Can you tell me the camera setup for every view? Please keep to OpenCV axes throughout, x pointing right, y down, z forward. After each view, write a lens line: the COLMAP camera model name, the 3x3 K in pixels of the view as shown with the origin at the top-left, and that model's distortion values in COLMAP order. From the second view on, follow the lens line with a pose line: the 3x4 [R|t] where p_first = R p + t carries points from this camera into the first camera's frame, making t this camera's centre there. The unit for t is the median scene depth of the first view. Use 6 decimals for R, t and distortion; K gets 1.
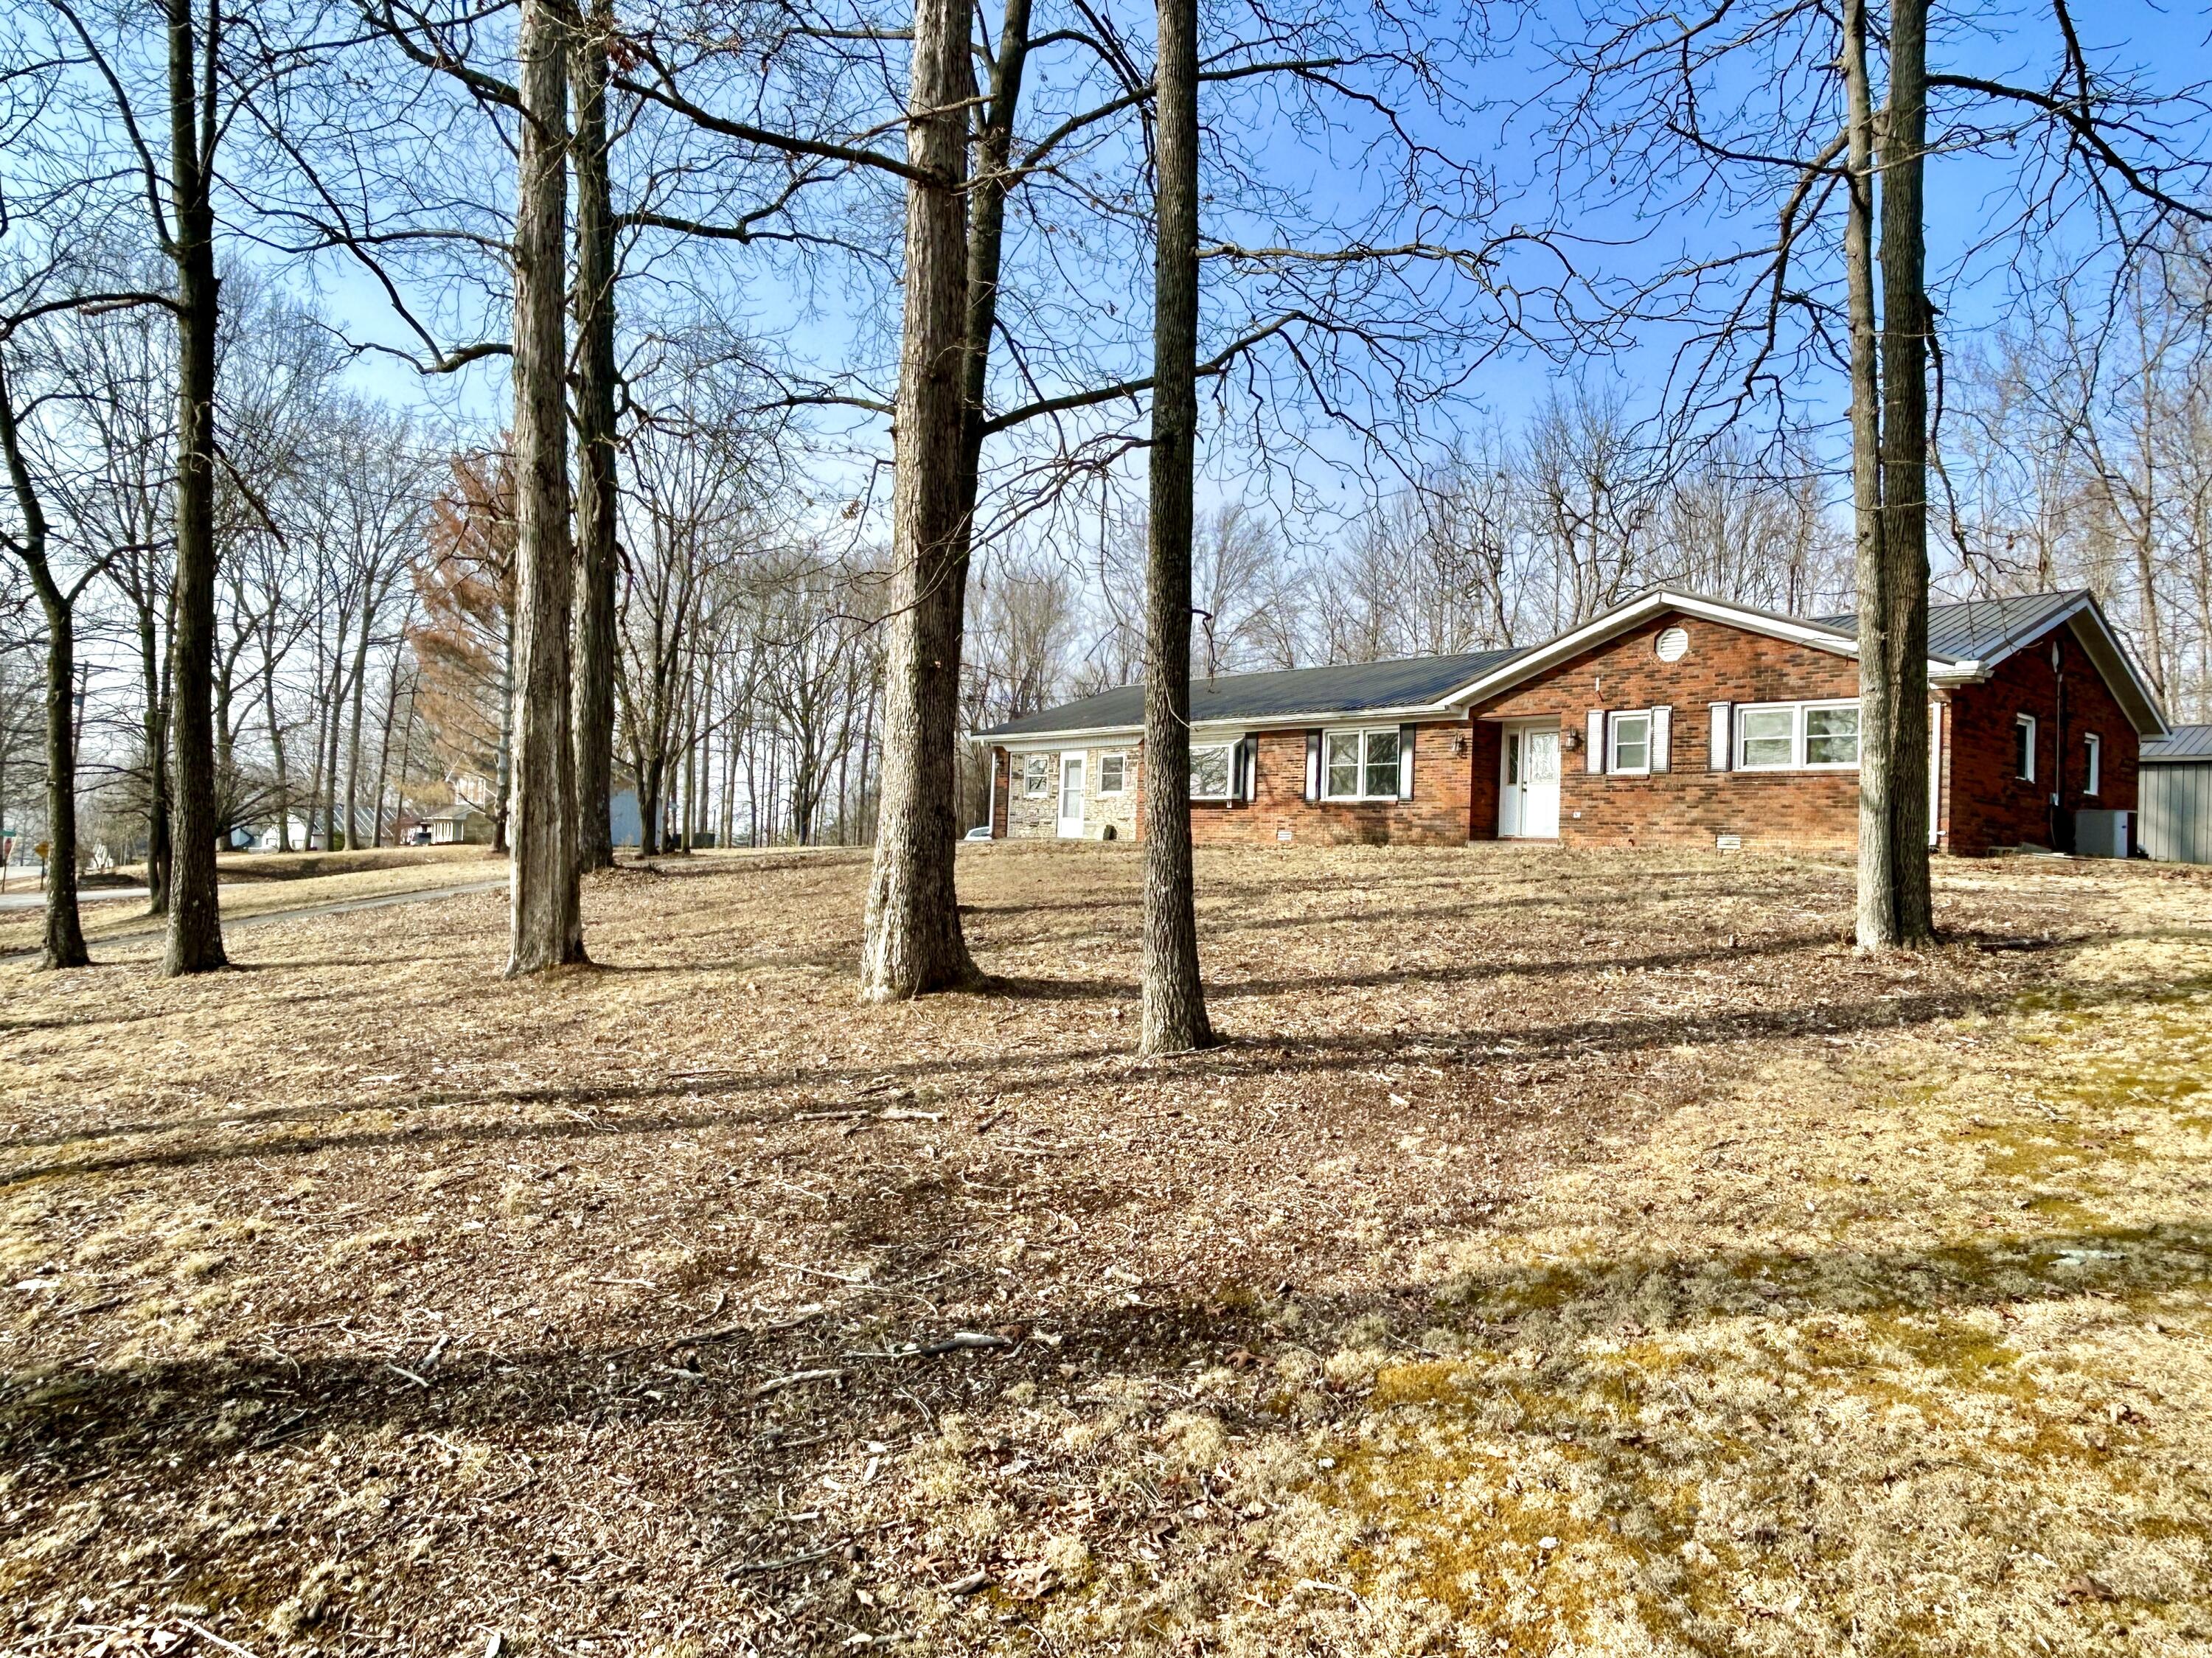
lens RADIAL K [[1397.6, 0, 1098.7], [0, 1397.6, 824.7], [0, 0, 1]] dist [-0.011411, -0.004010]
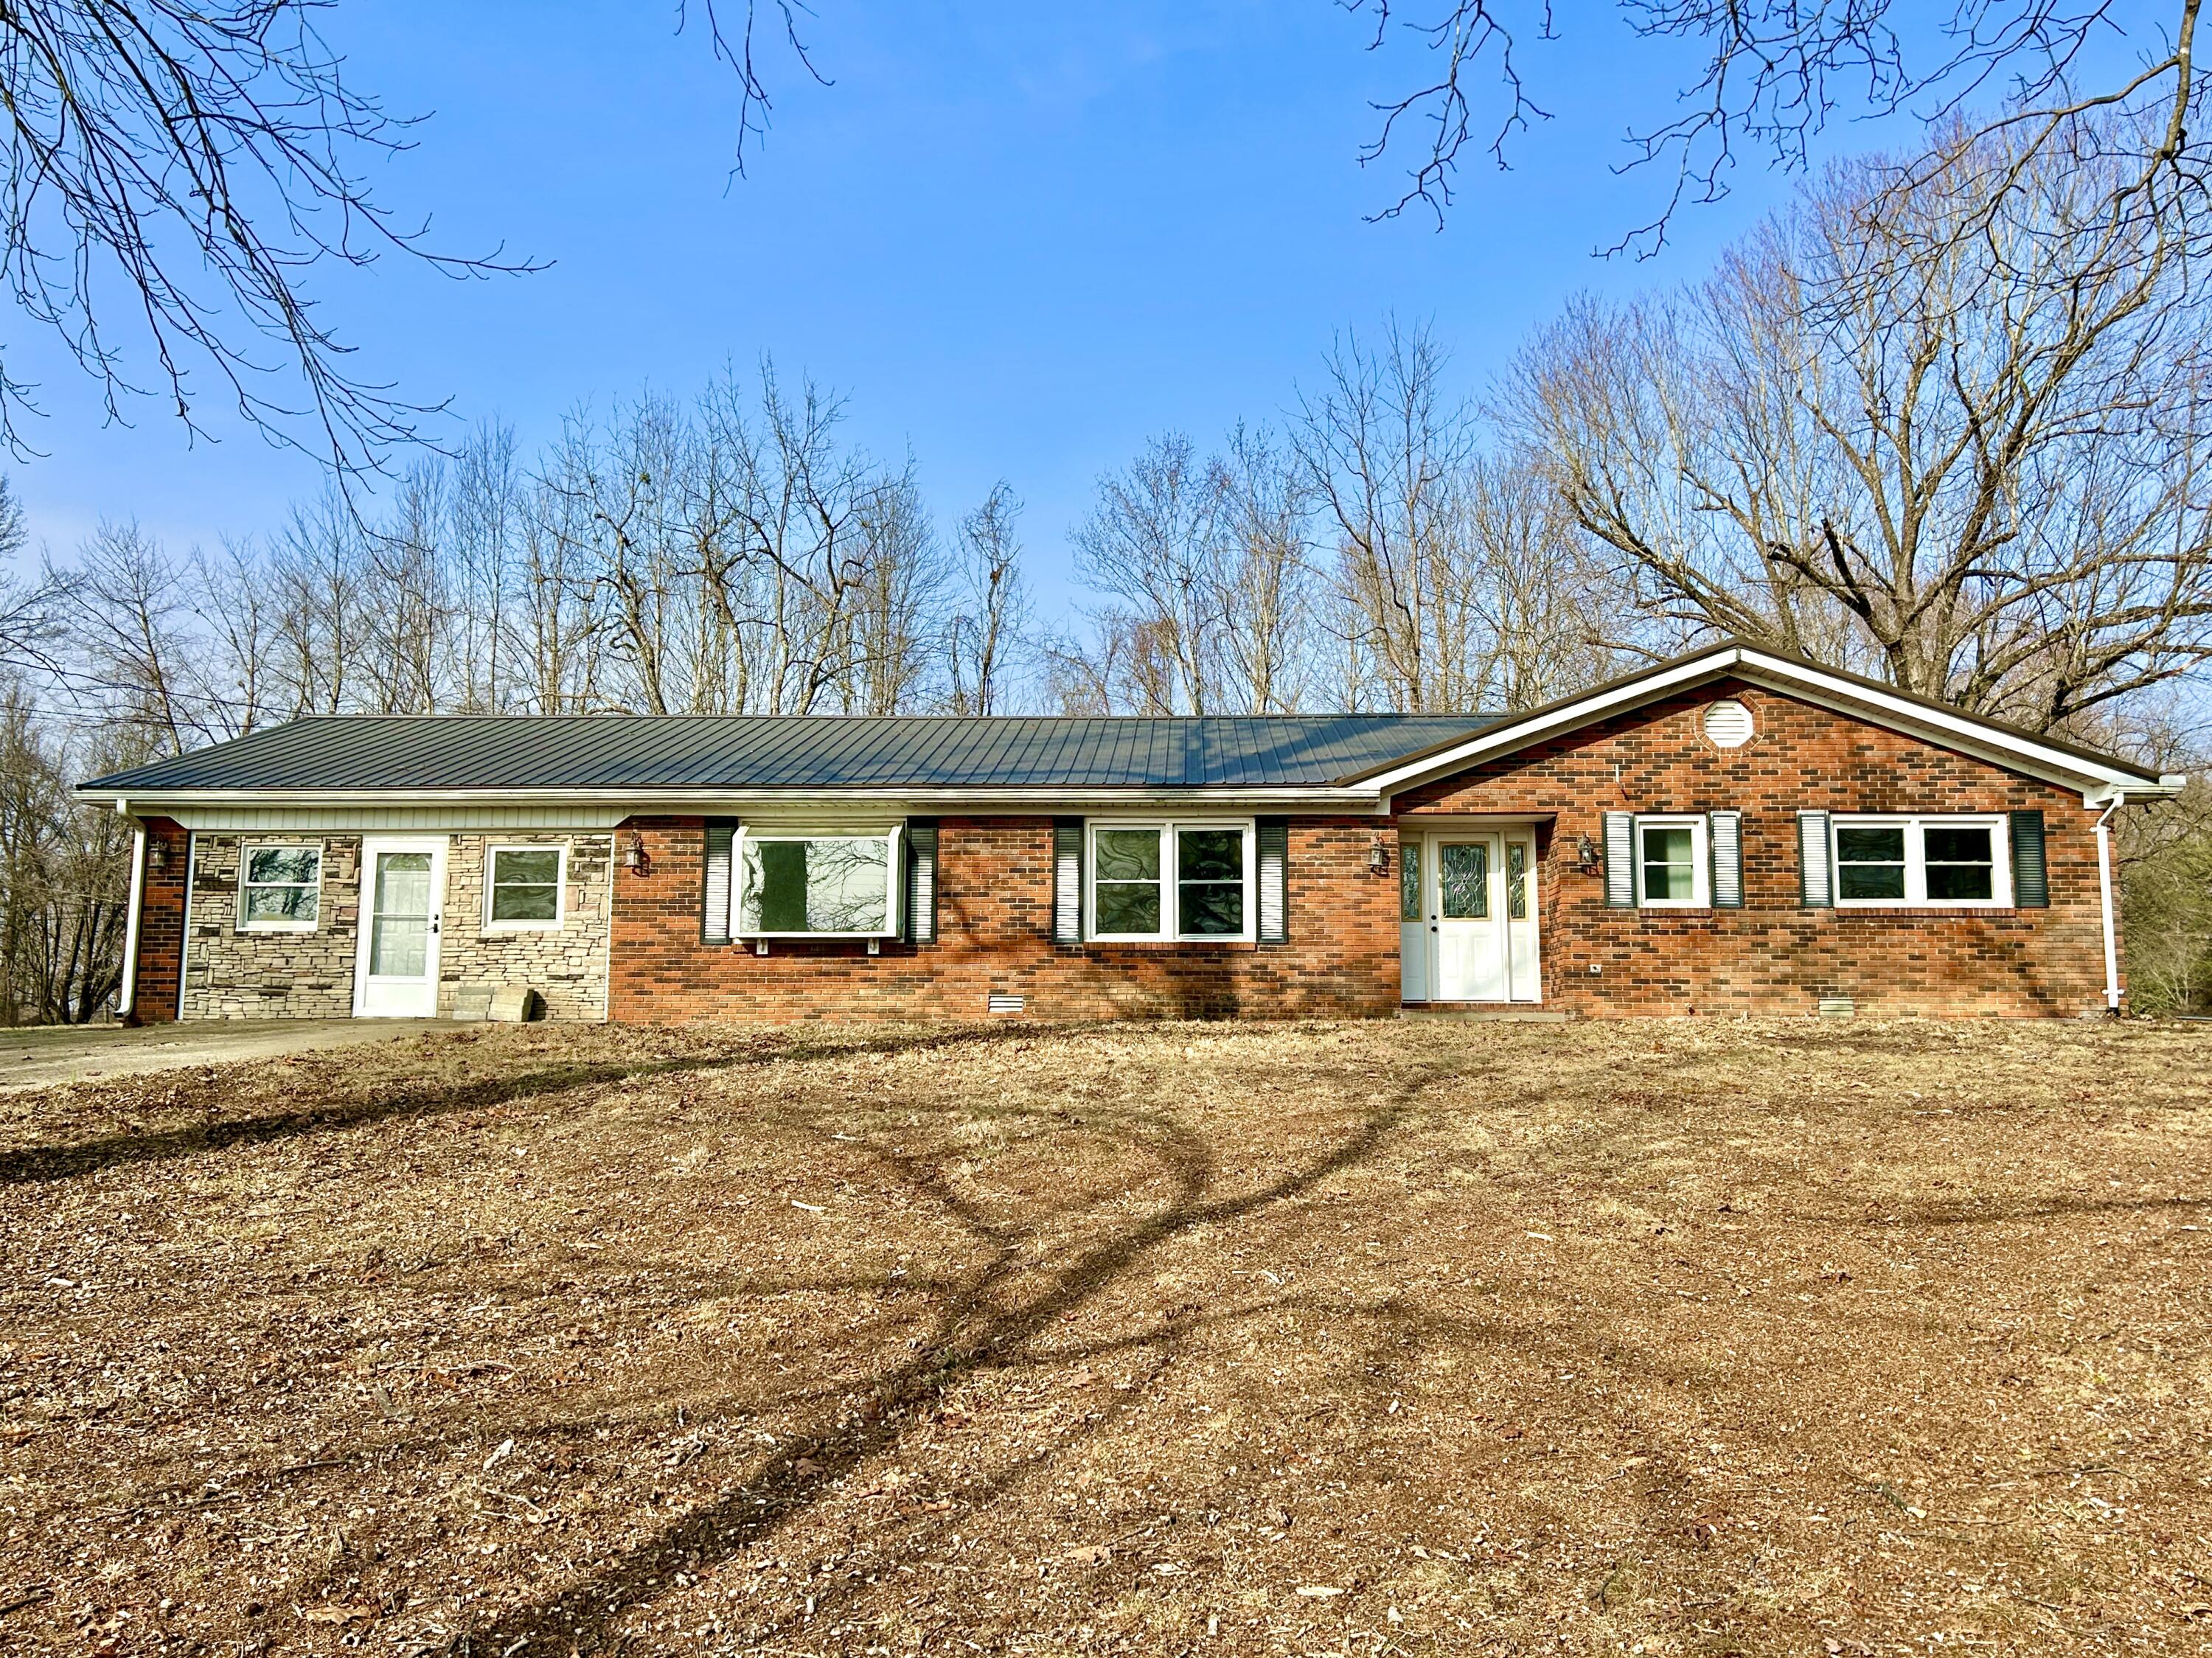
lens RADIAL K [[1731.5, 0, 1104.8], [0, 1731.5, 835.3], [0, 0, 1]] dist [0.039477, -0.003960]
pose [[0.687207, 0.056801, 0.724237, -0.375595], [0.004995, 0.996546, -0.082897, -0.002361], [-0.726444, 0.060585, 0.684550, 0.548314]]
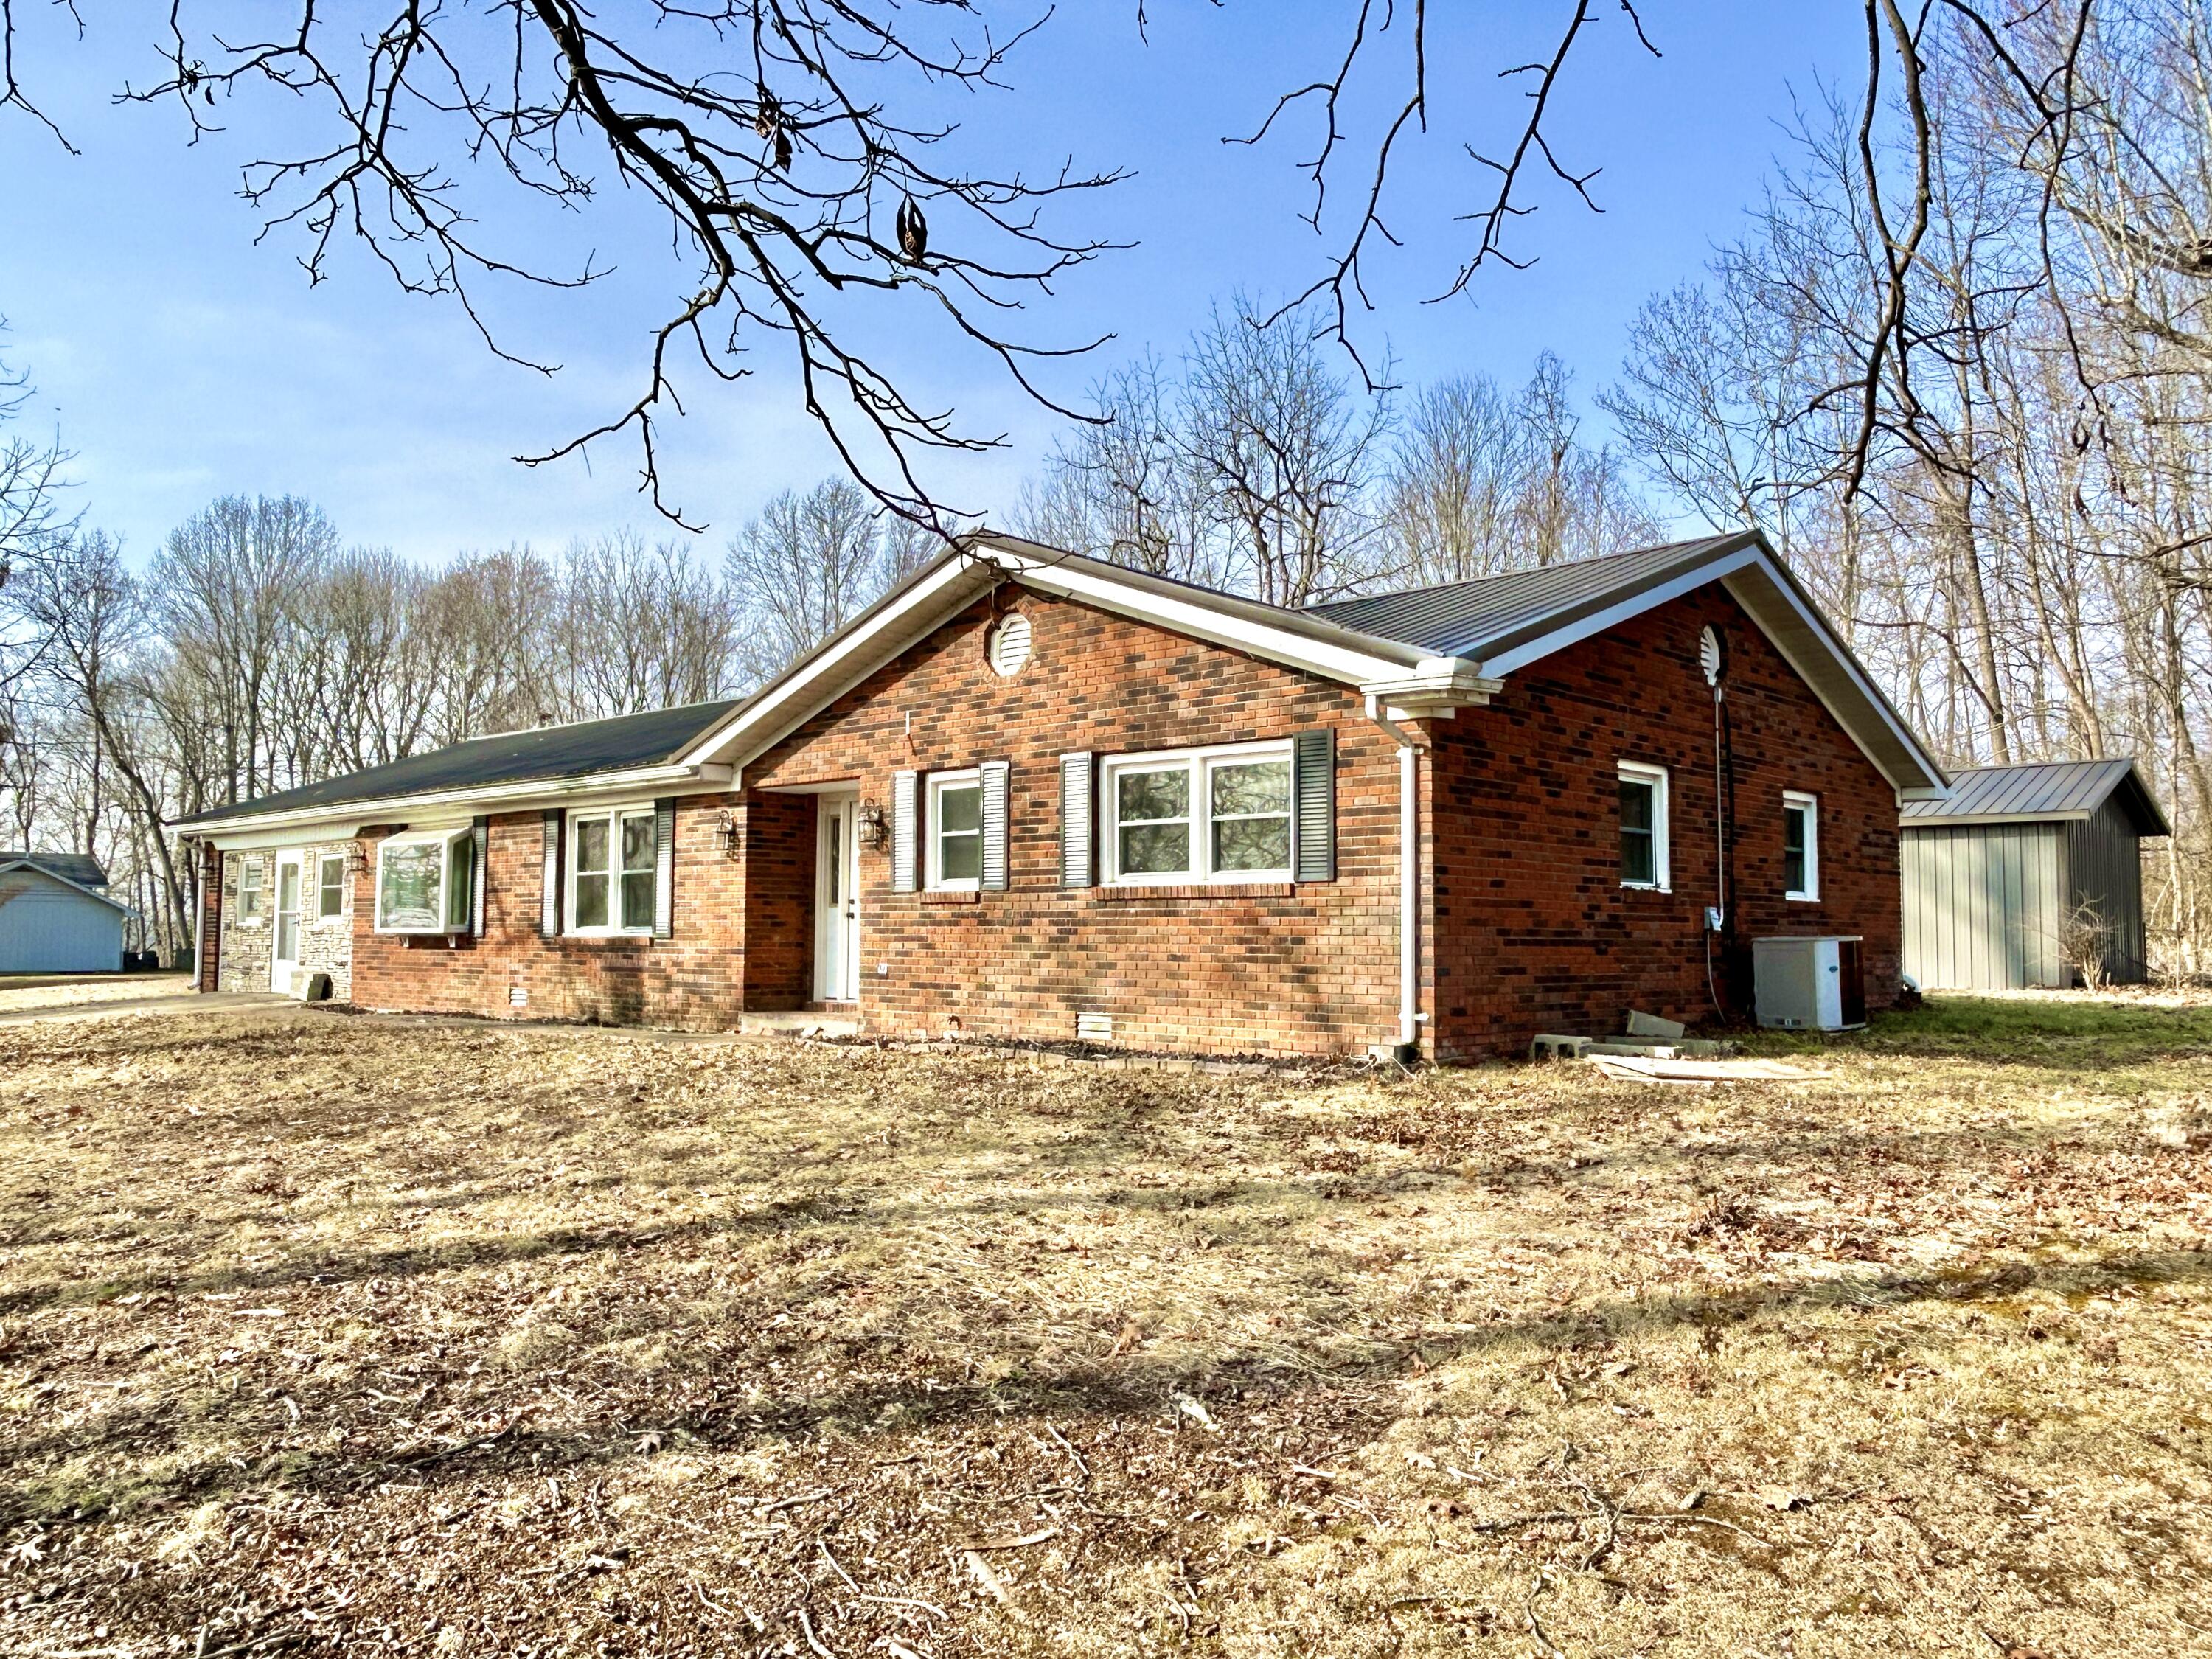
lens RADIAL K [[1651.4, 0, 1108.9], [0, 1651.4, 821.0], [0, 0, 1]] dist [0.010110, -0.001863]
pose [[0.992213, -0.025089, 0.121997, 0.320663], [0.030611, 0.998580, -0.043602, -0.029907], [-0.120730, 0.046996, 0.991572, 0.331619]]
